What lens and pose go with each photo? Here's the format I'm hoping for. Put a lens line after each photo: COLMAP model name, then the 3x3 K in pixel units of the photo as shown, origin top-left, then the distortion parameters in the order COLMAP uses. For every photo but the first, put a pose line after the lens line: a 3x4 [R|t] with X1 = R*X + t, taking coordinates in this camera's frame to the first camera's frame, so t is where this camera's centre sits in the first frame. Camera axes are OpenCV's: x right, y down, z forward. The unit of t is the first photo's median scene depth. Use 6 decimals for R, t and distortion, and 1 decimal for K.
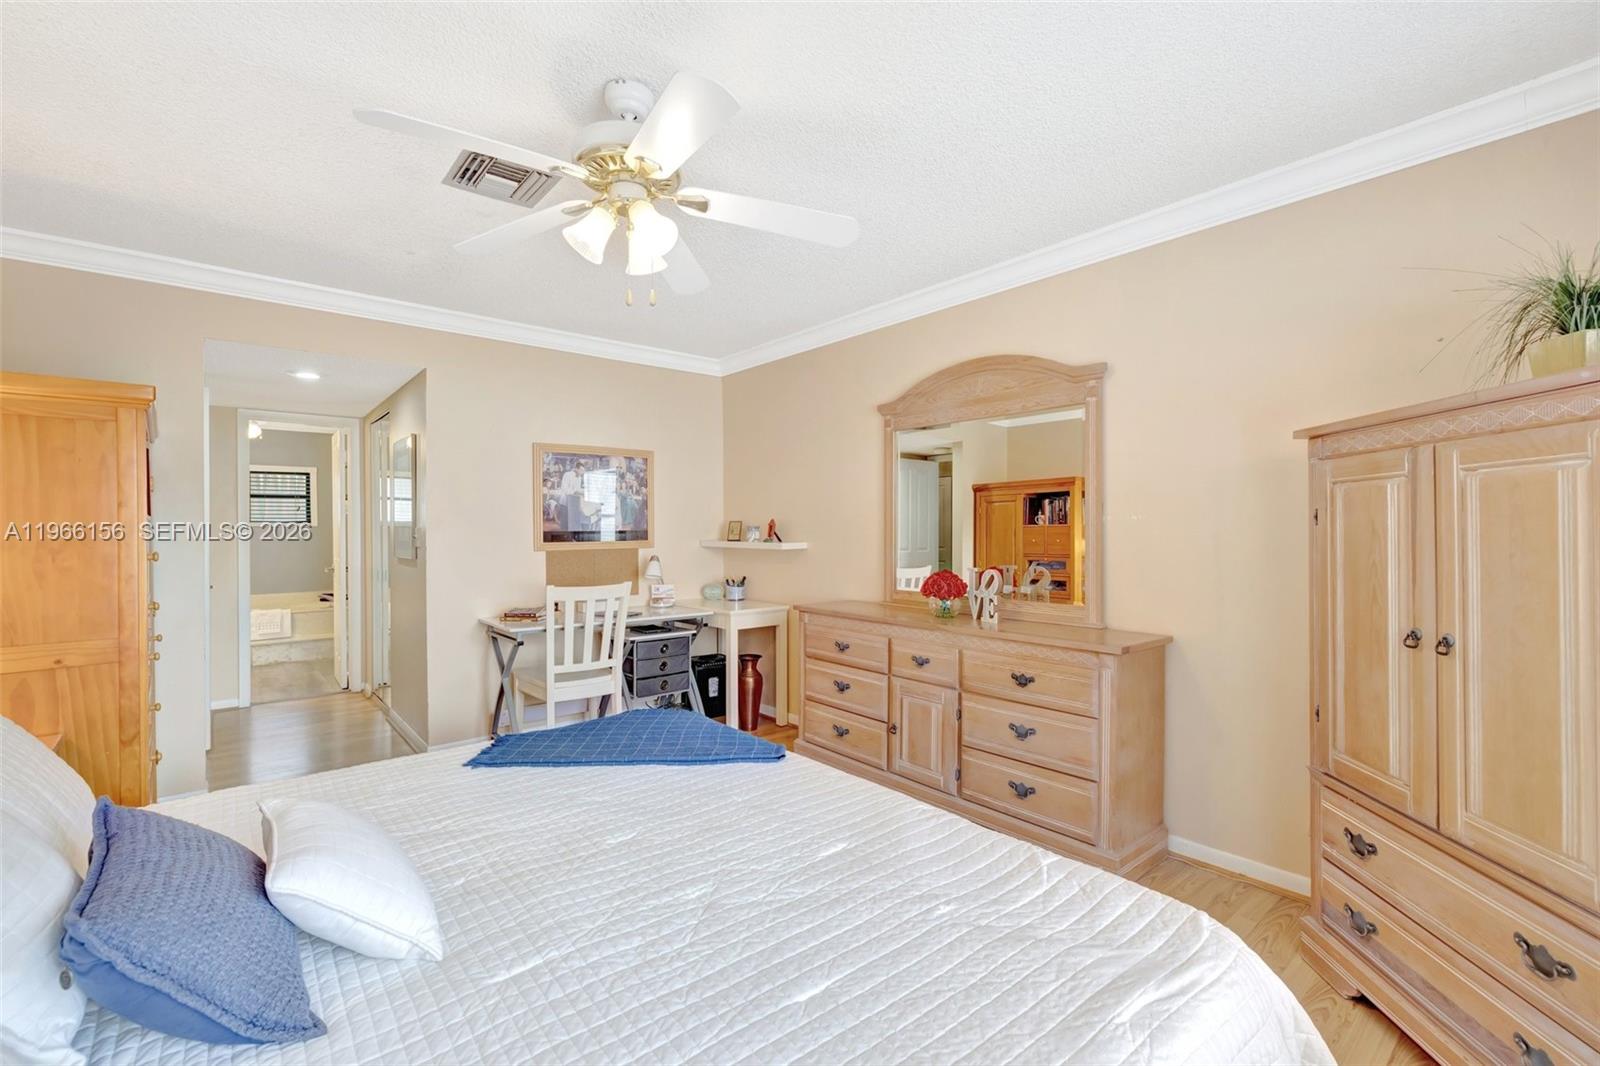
lens RADIAL K [[693.3, 0, 793.5], [0, 693.3, 528.8], [0, 0, 1]] dist [0.001815, 0.000505]
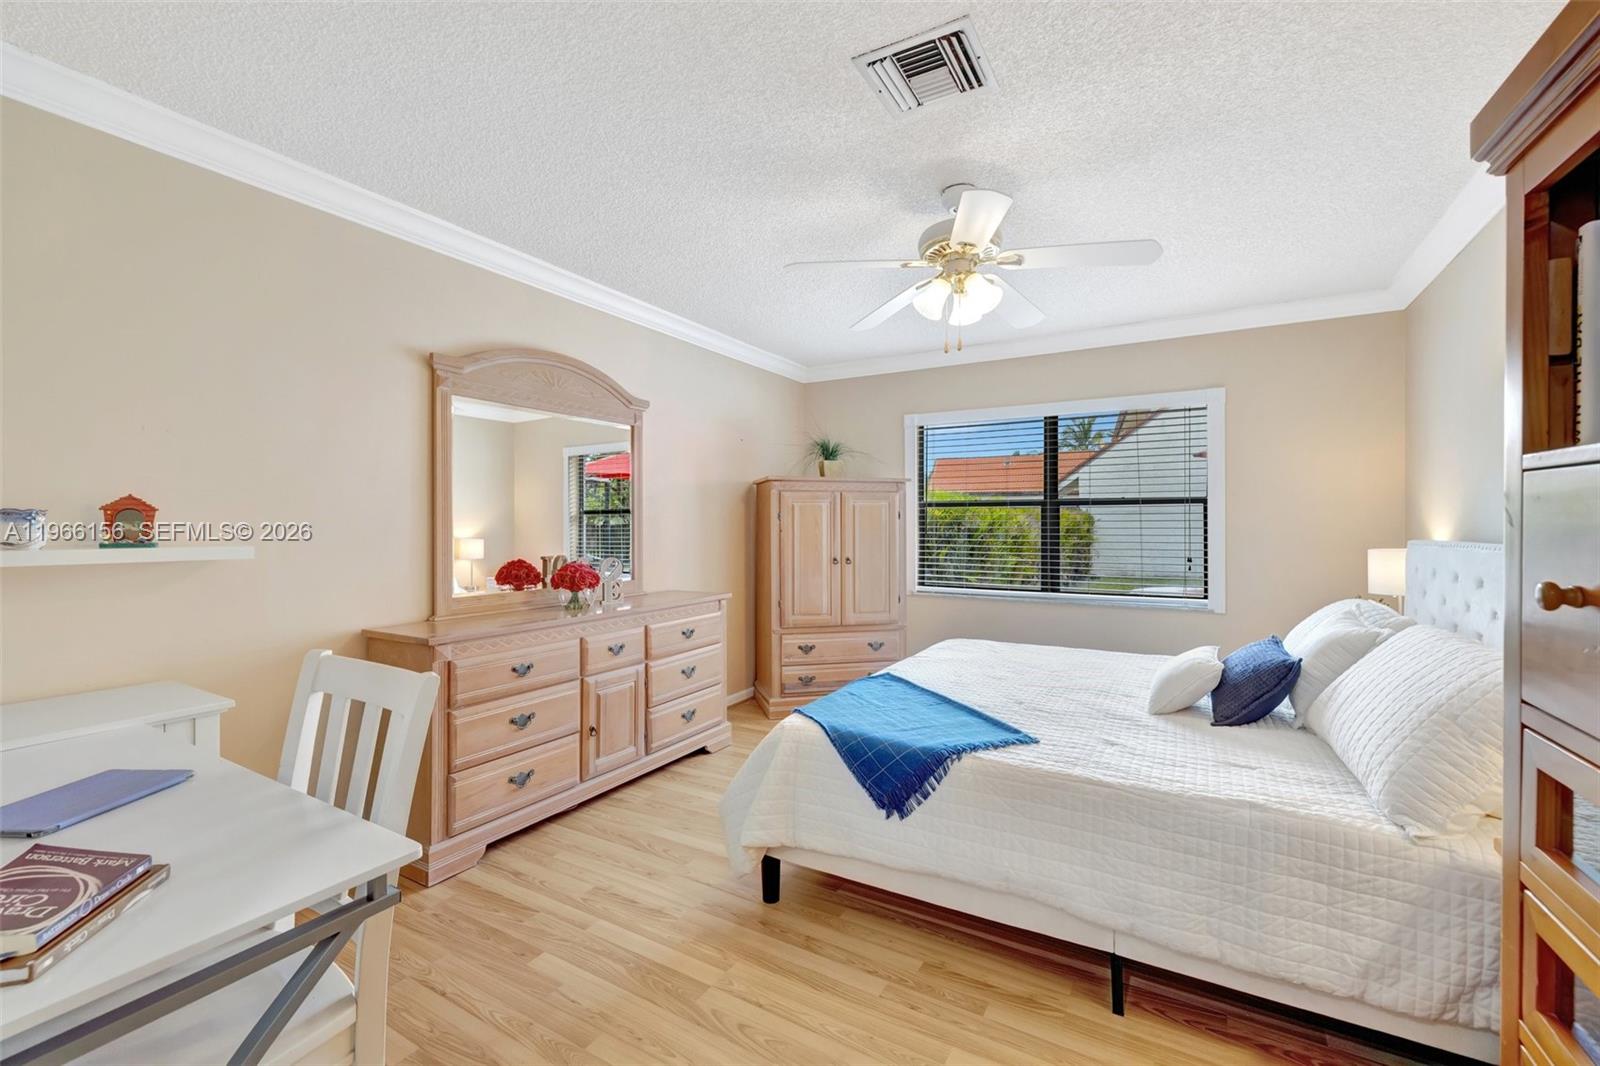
lens RADIAL K [[693.3, 0, 794.1], [0, 693.3, 528.1], [0, 0, 1]] dist [0.001815, 0.000505]
pose [[-0.351983, -0.001201, 0.936006, -0.906858], [0.002045, 0.999996, 0.002052, 0.012883], [-0.936004, 0.002636, -0.351979, 1.173211]]
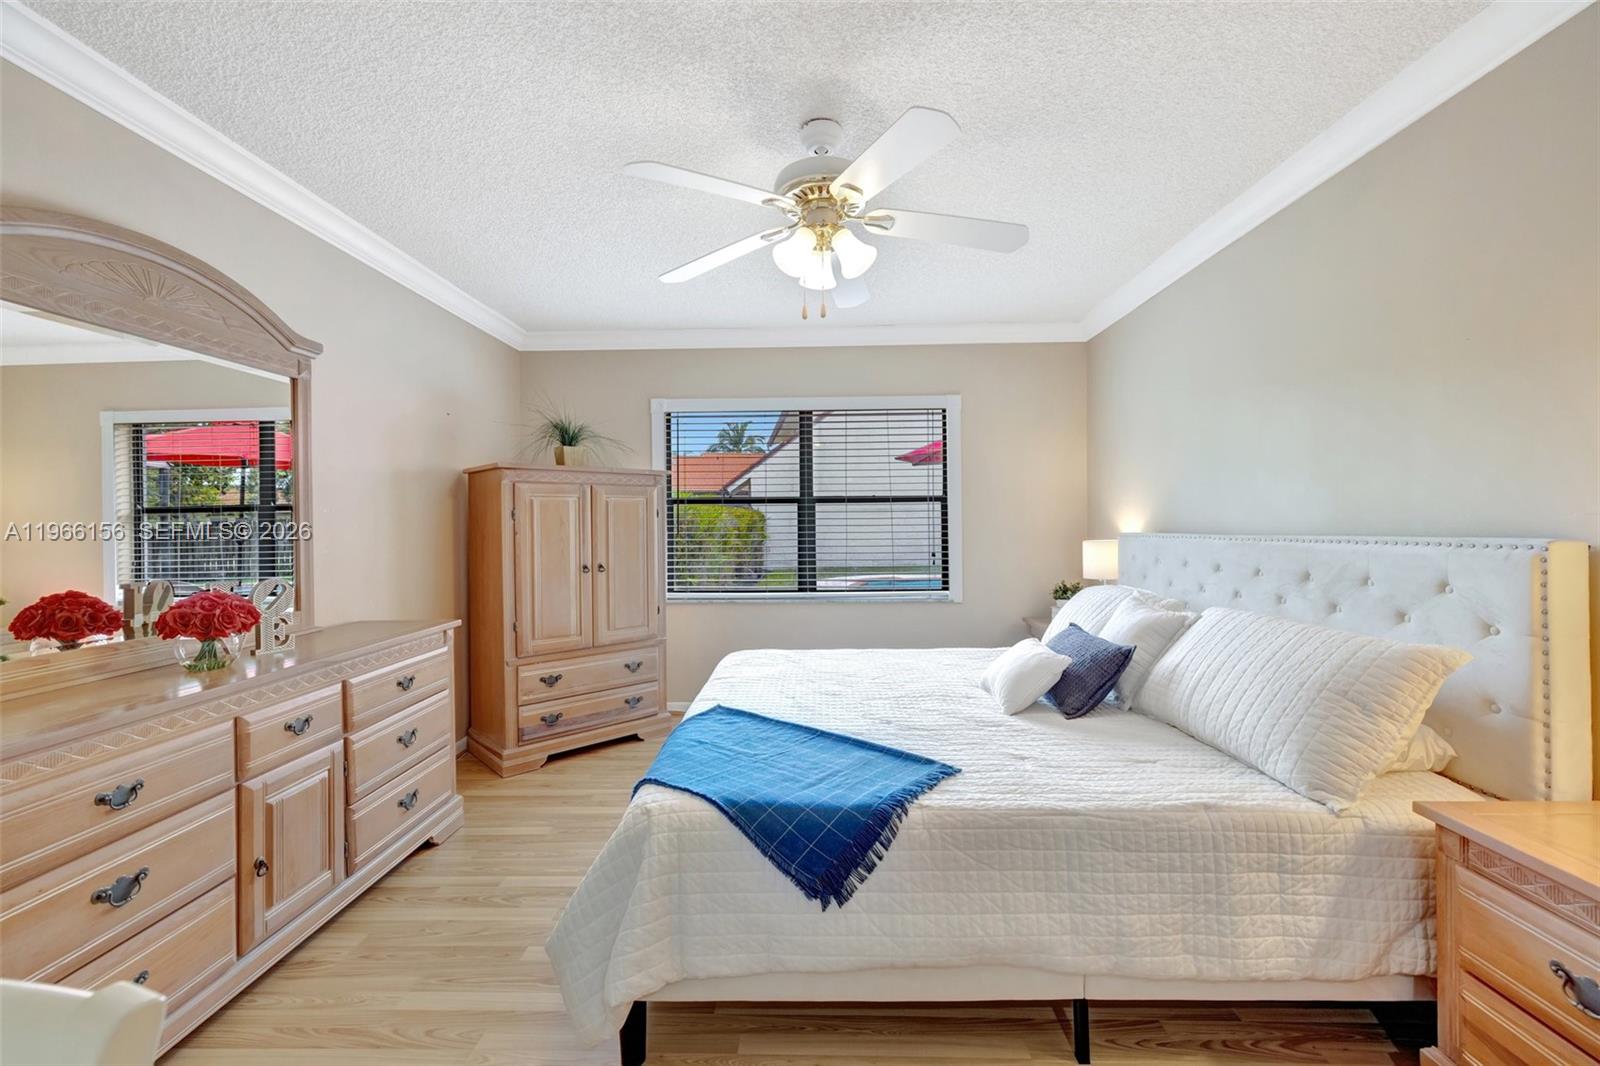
lens RADIAL K [[693.3, 0, 810.4], [0, 693.3, 528.1], [0, 0, 1]] dist [0.001815, 0.000505]
pose [[-0.766851, 0.004682, 0.641809, -0.625255], [0.012374, 0.999895, 0.007490, 0.010229], [-0.641706, 0.013686, -0.766828, 1.249534]]
